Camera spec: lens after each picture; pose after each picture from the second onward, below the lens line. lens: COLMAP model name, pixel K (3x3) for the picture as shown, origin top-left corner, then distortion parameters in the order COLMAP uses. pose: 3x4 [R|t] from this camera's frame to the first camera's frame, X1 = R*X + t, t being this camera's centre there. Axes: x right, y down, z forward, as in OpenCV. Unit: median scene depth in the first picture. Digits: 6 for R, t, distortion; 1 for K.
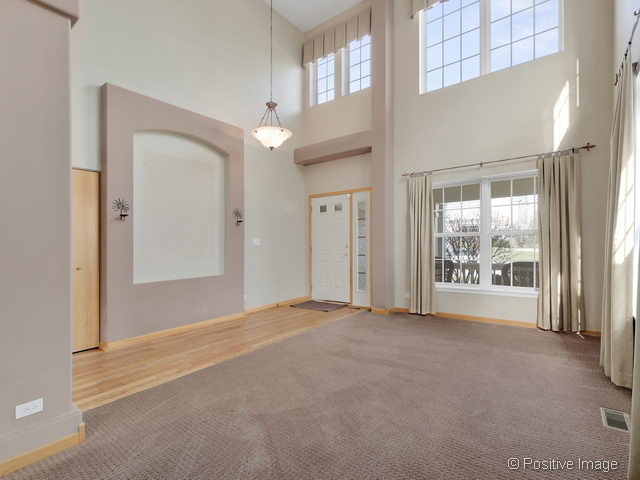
lens RADIAL K [[310.9, 0, 318.9], [0, 310.9, 239.2], [0, 0, 1]] dist [-0.001581, -0.000042]
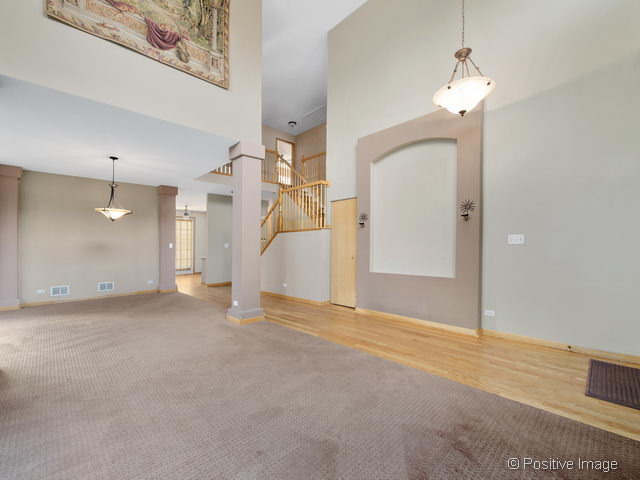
lens RADIAL K [[277.8, 0, 318.6], [0, 277.8, 234.4], [0, 0, 1]] dist [0.001671, 0.000014]
pose [[-0.134390, -0.014513, -0.990822, 0.584954], [0.034952, 0.999201, -0.019377, -0.008197], [0.990312, -0.037235, -0.133775, 0.813339]]
